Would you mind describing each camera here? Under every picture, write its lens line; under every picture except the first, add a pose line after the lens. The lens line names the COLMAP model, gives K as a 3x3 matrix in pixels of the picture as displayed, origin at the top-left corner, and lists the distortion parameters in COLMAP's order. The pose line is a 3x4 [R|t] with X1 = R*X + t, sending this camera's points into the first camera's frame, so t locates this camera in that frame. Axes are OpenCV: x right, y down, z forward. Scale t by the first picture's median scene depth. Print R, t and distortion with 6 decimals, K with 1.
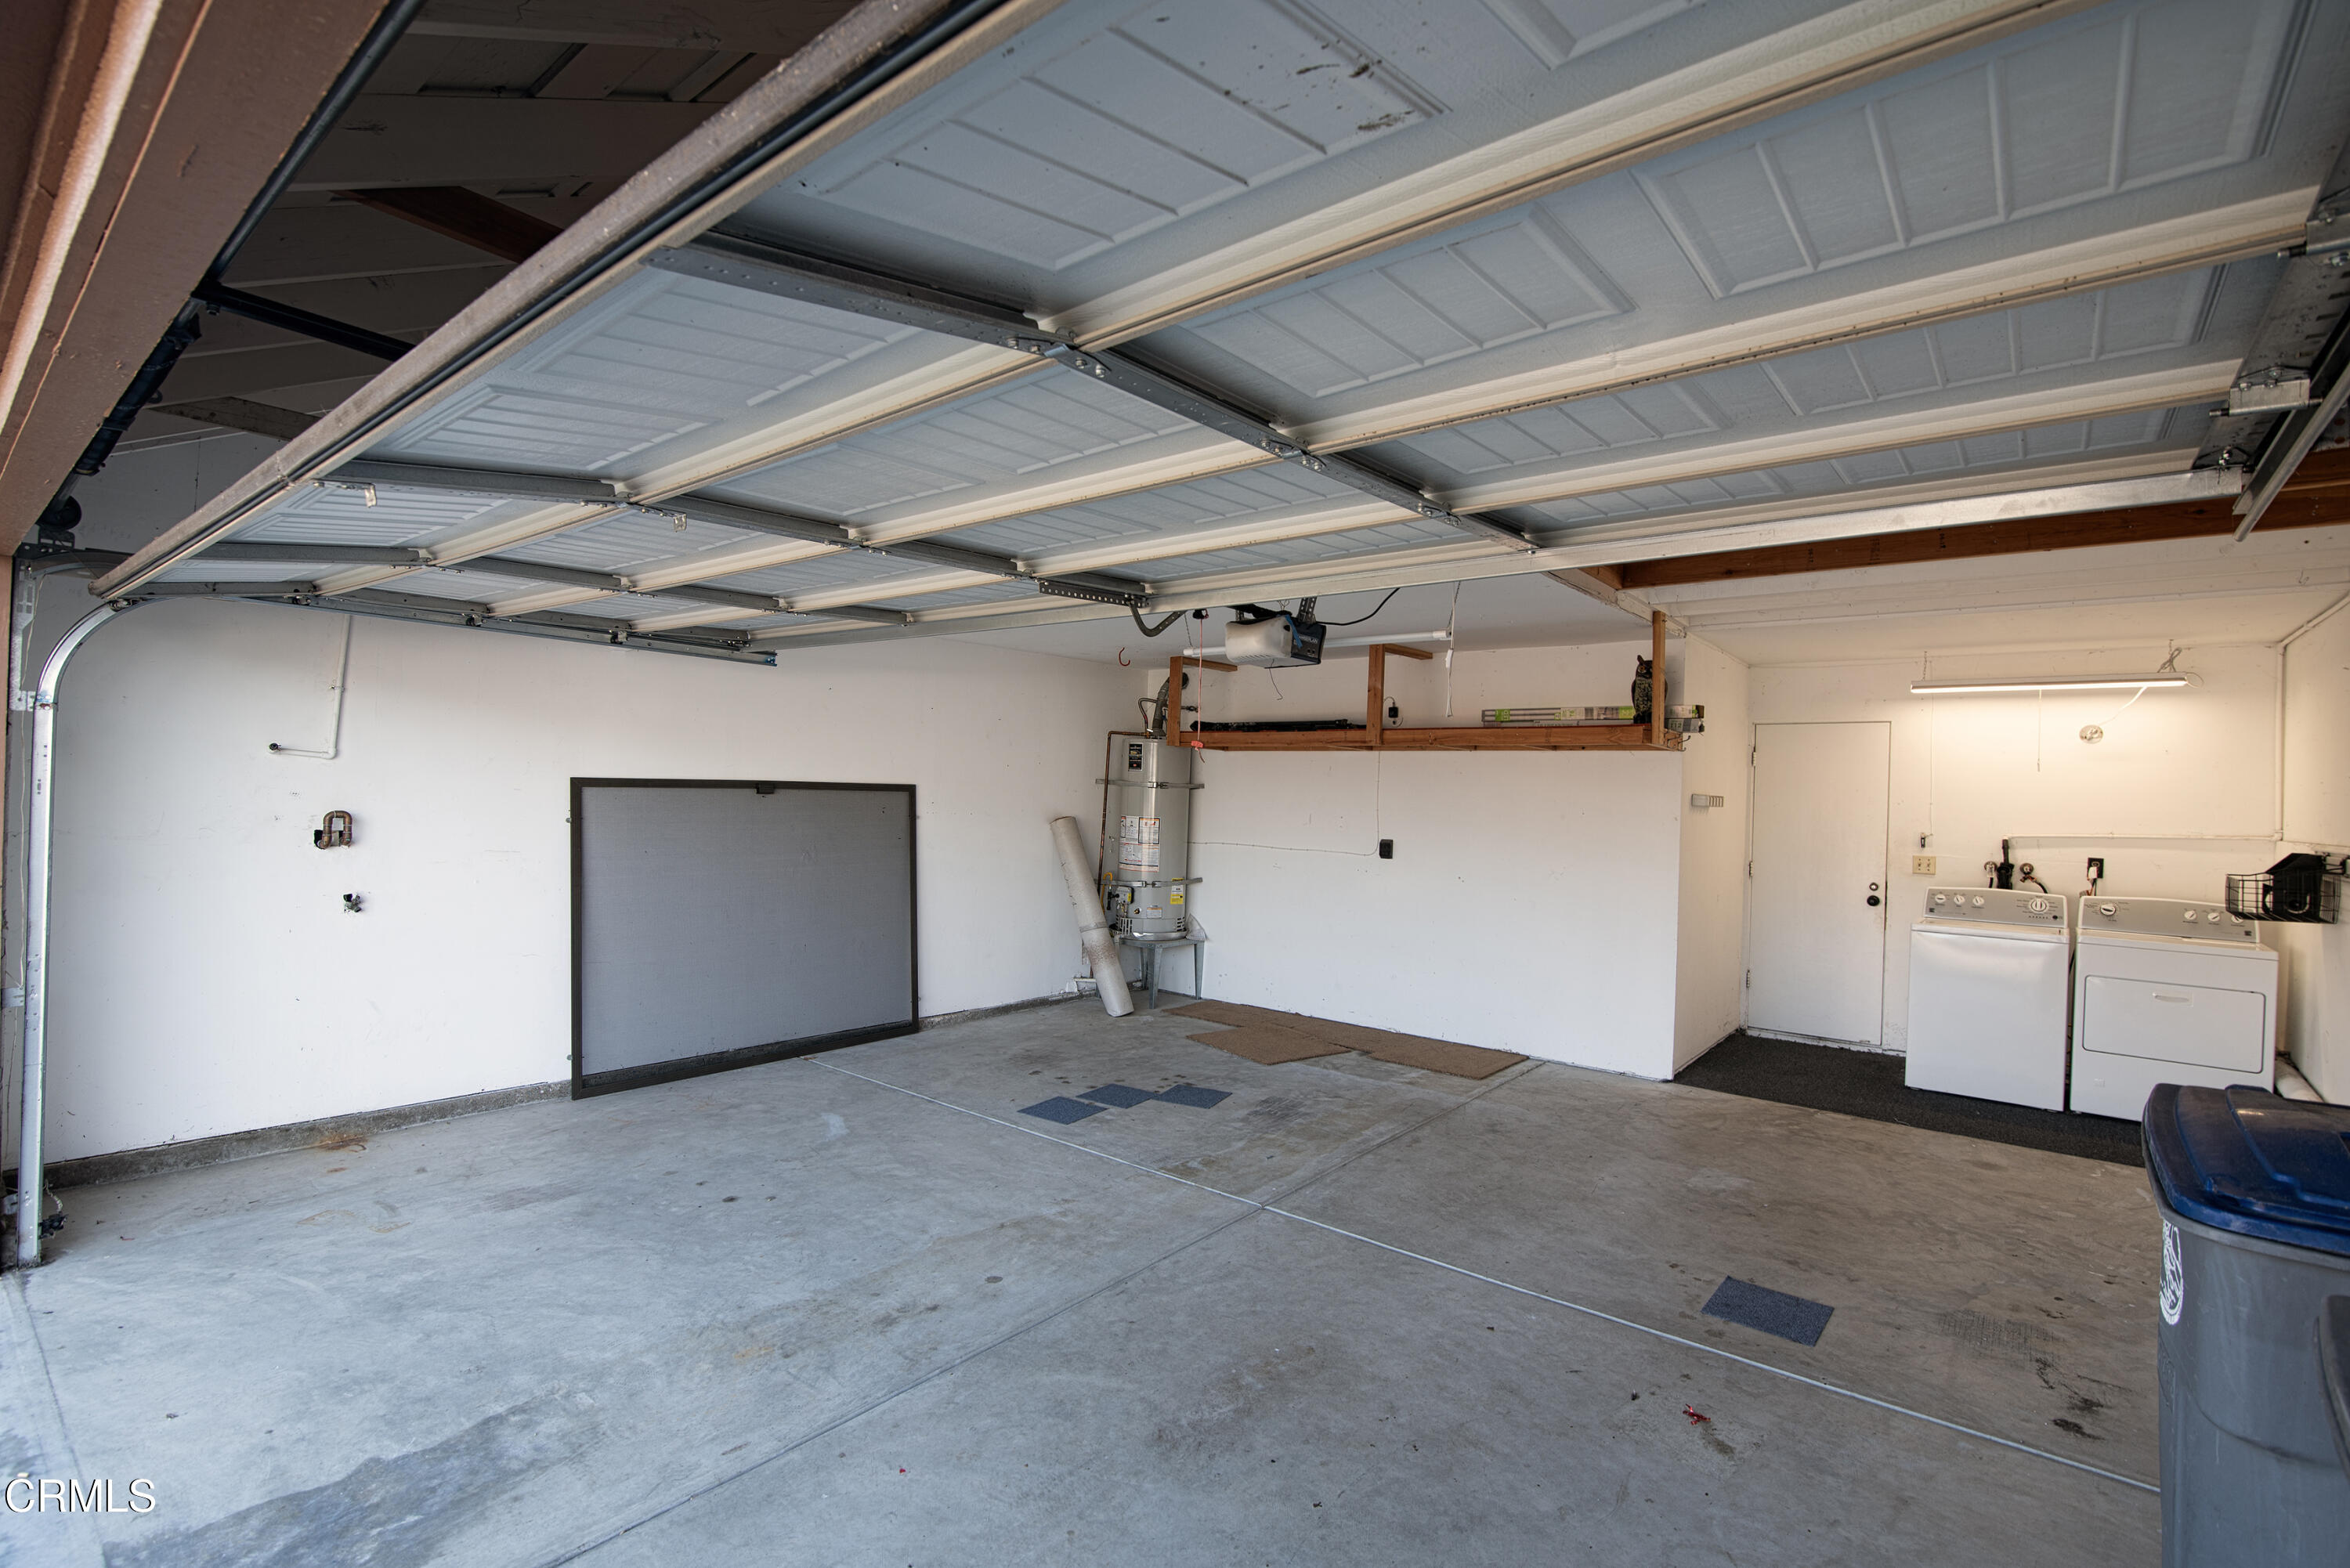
lens RADIAL K [[1077.6, 0, 1187.7], [0, 1077.6, 785.5], [0, 0, 1]] dist [-0.011167, 0.000013]
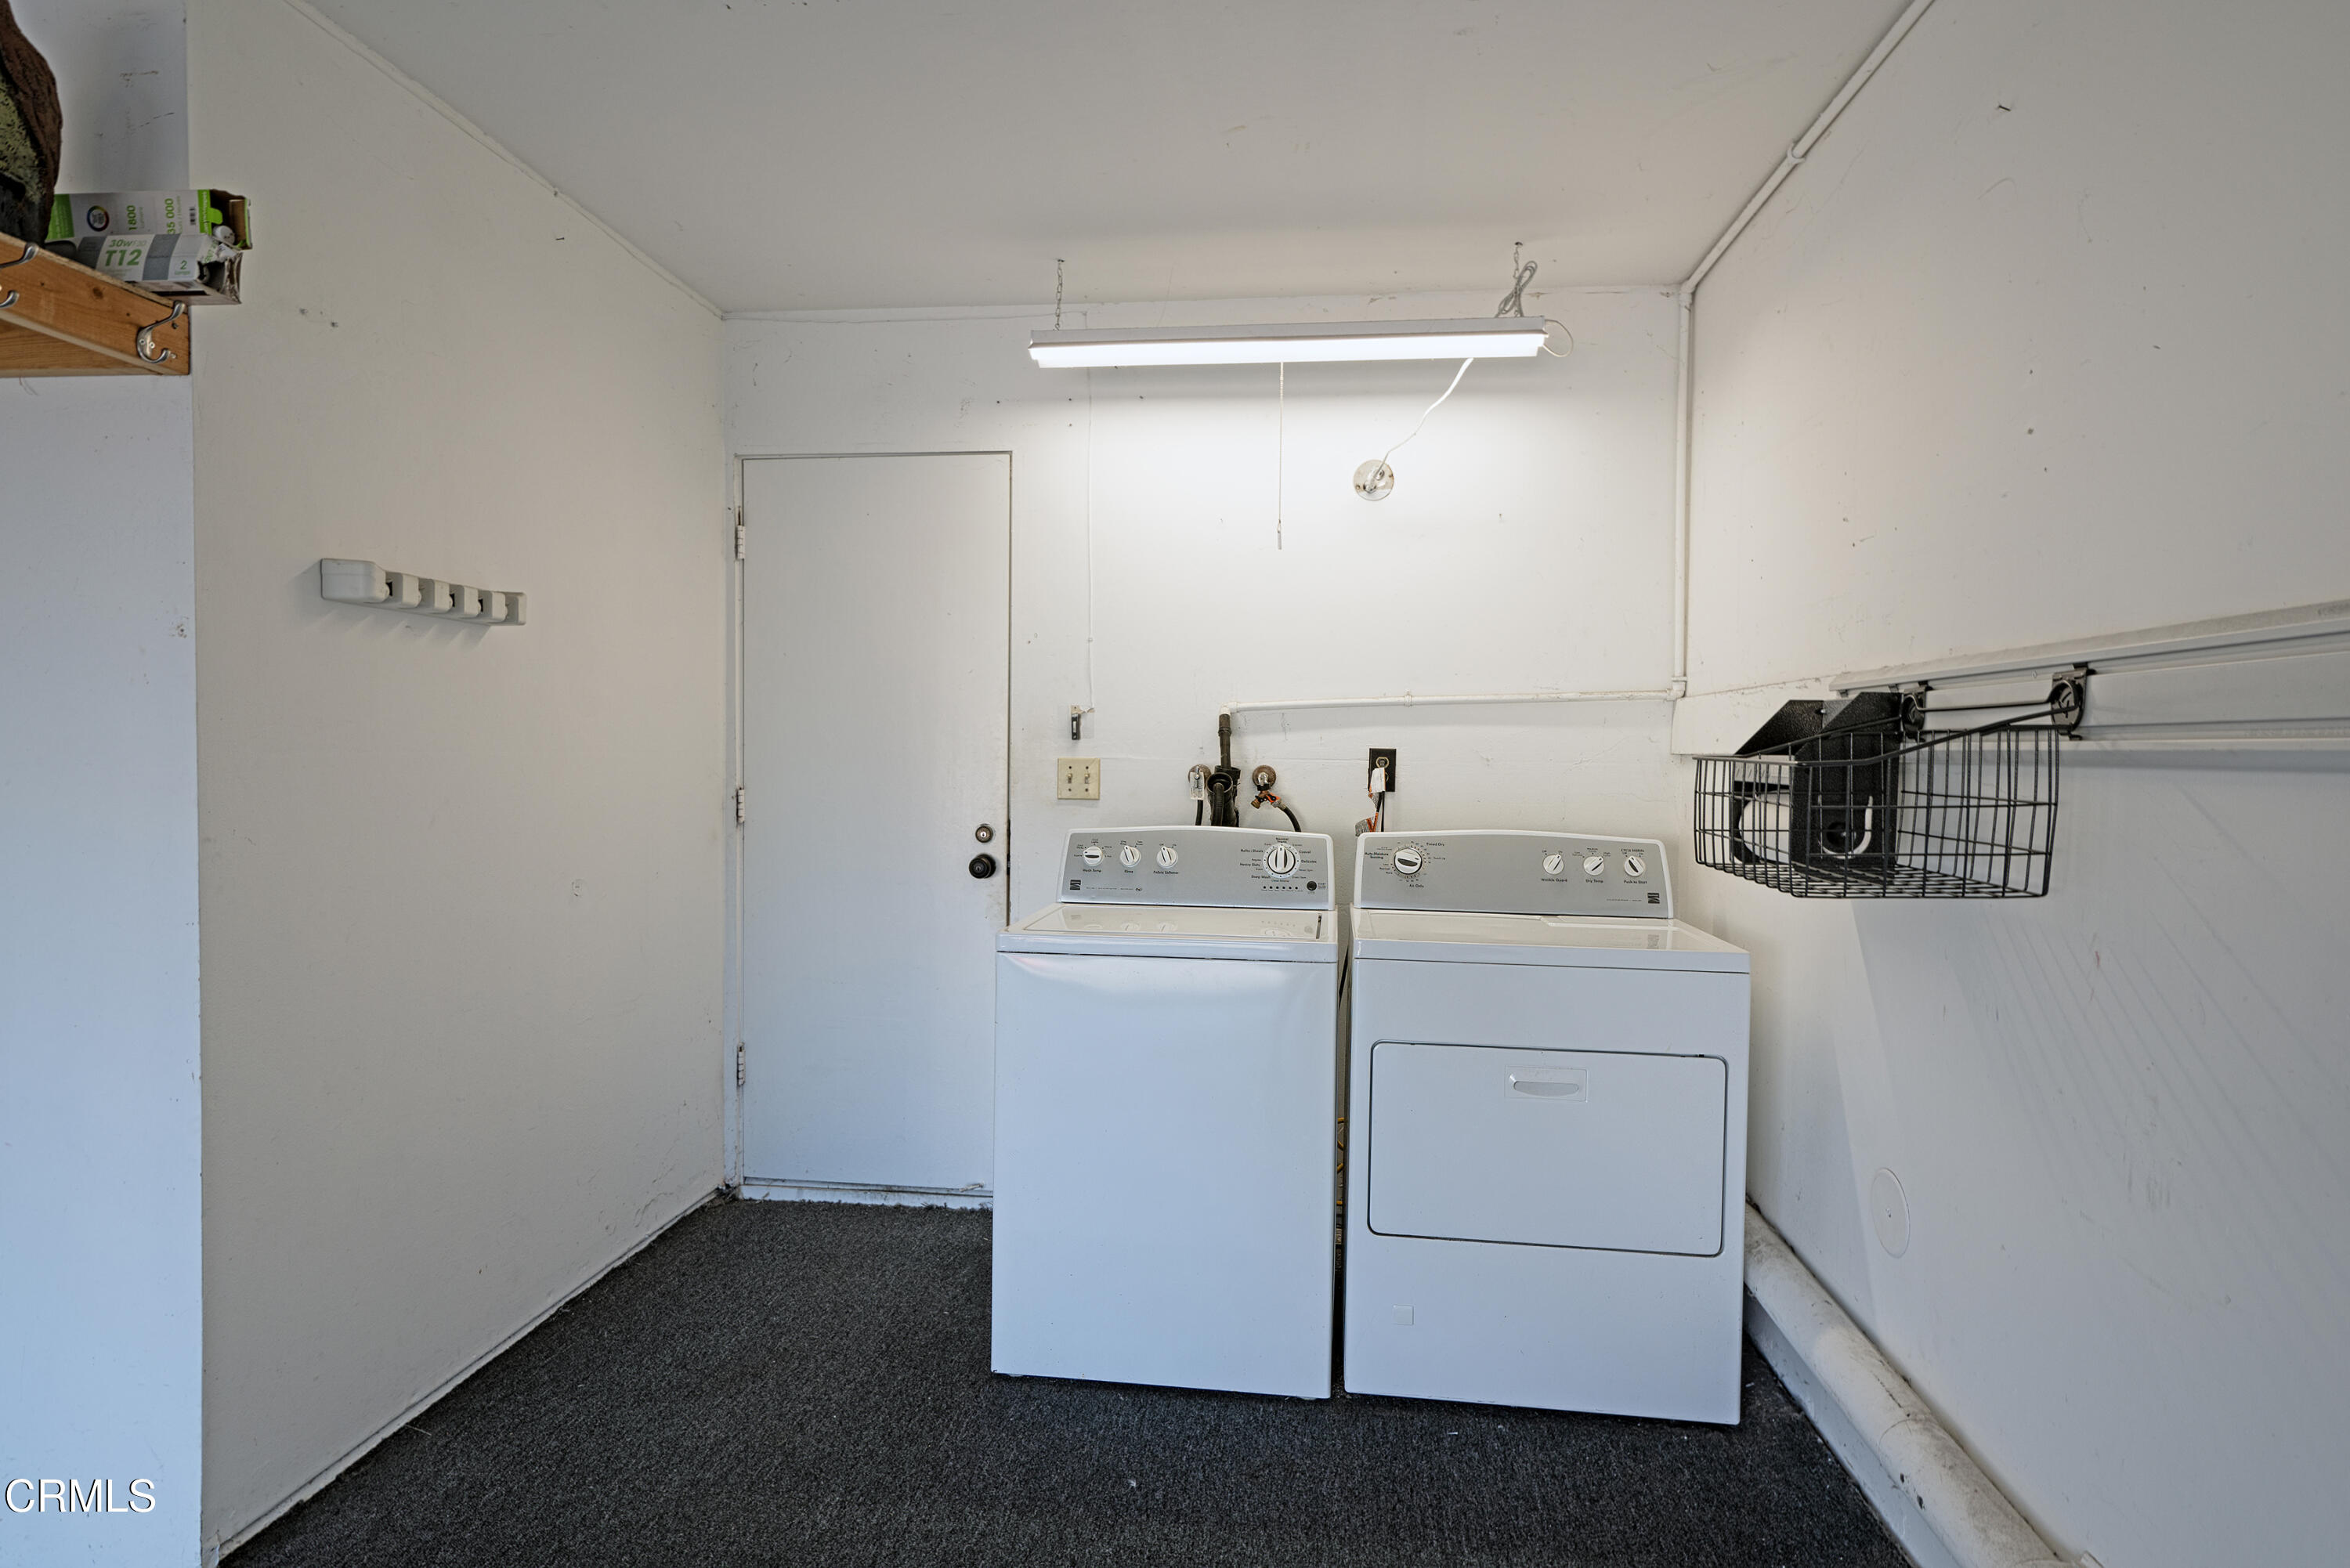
lens RADIAL K [[1299.2, 0, 1169.2], [0, 1299.2, 779.9], [0, 0, 1]] dist [0.020726, -0.000006]
pose [[0.847576, -0.033418, 0.529620, 0.467351], [0.011166, 0.998917, 0.045160, 0.054391], [-0.530556, -0.032363, 0.847032, 0.565417]]
